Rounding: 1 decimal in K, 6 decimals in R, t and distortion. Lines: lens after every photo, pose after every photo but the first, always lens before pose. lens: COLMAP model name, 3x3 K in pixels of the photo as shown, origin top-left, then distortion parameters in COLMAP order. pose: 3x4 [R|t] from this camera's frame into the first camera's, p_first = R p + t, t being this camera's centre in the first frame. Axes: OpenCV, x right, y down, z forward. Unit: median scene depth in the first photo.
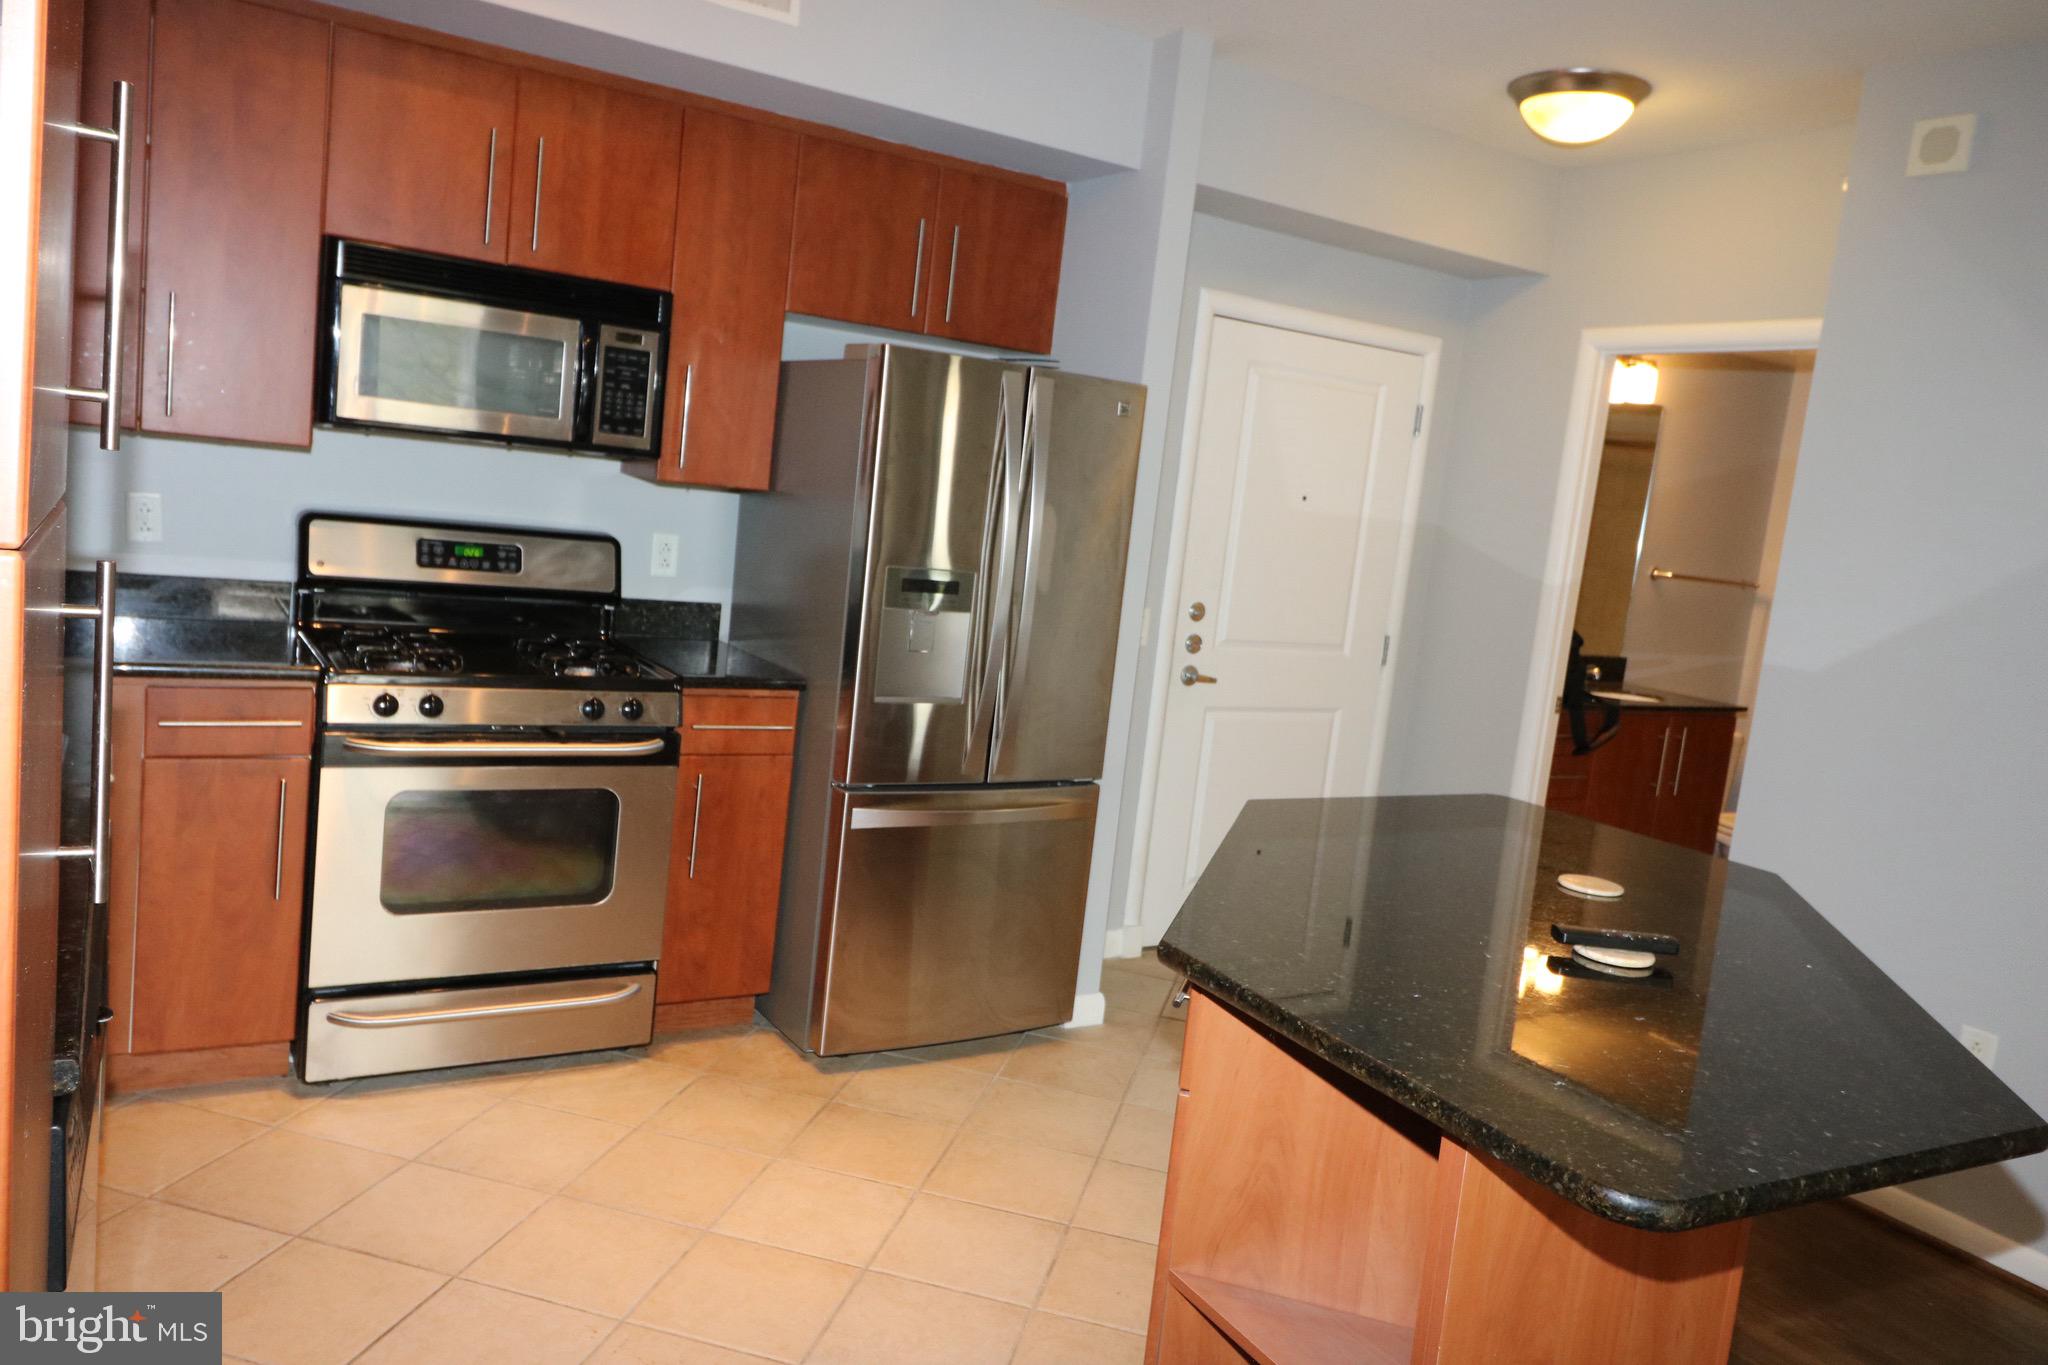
lens RADIAL K [[1450.1, 0, 1023.4], [0, 1450.1, 652.5], [0, 0, 1]] dist [0.000320, 0.000531]
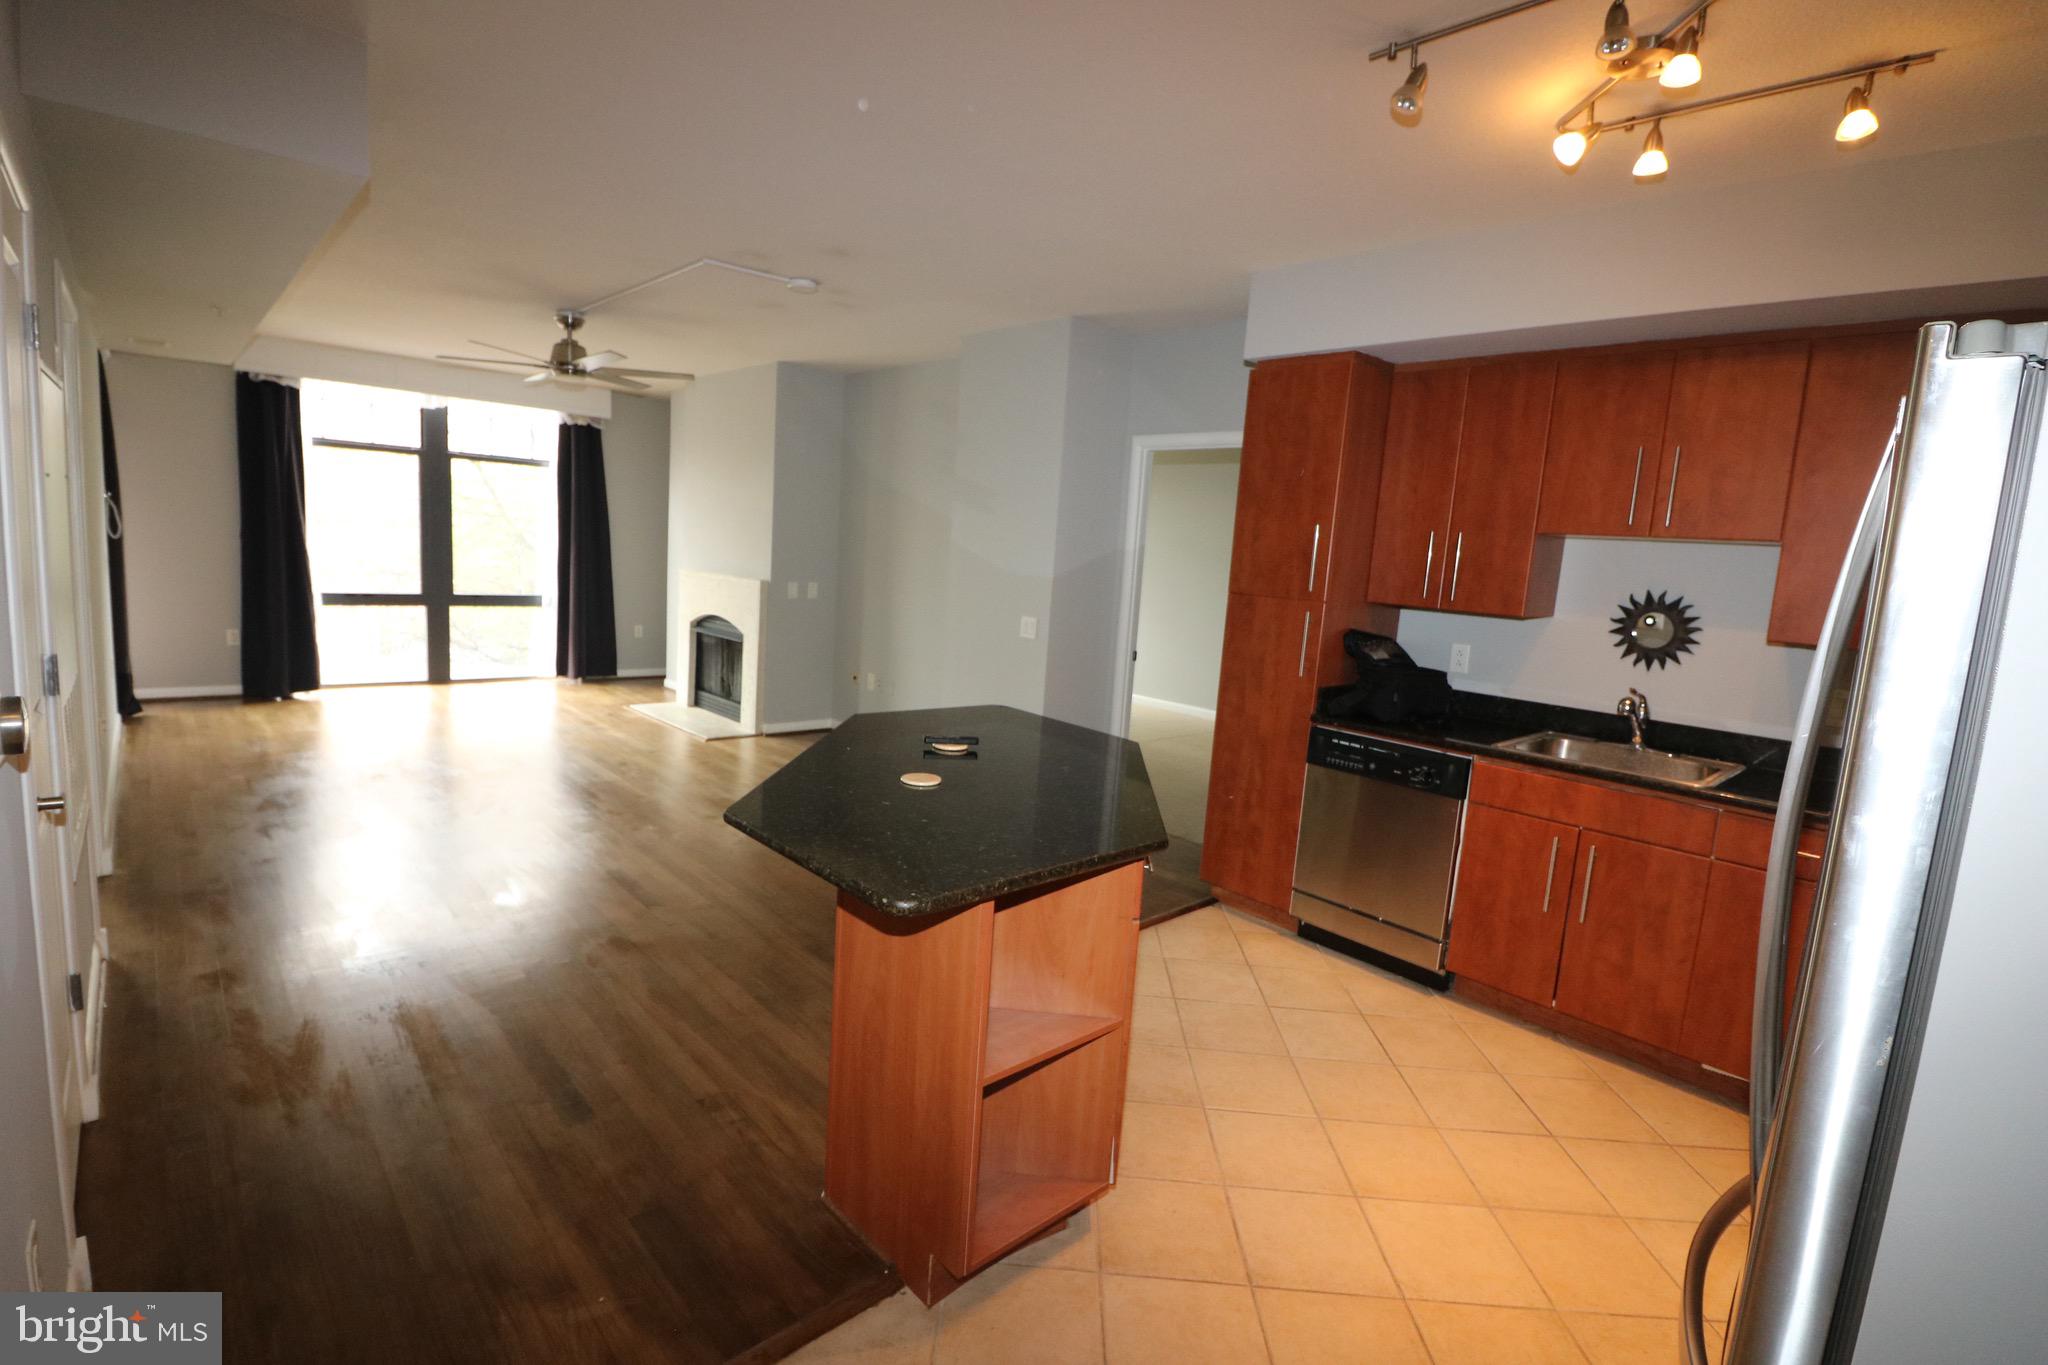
lens RADIAL K [[946.5, 0, 1016.7], [0, 946.5, 674.1], [0, 0, 1]] dist [-0.001588, -0.012634]
pose [[-0.965294, -0.145752, -0.216711, 0.351980], [-0.194432, 0.955065, 0.223714, -0.125708], [0.174366, 0.258085, -0.950257, 1.303306]]
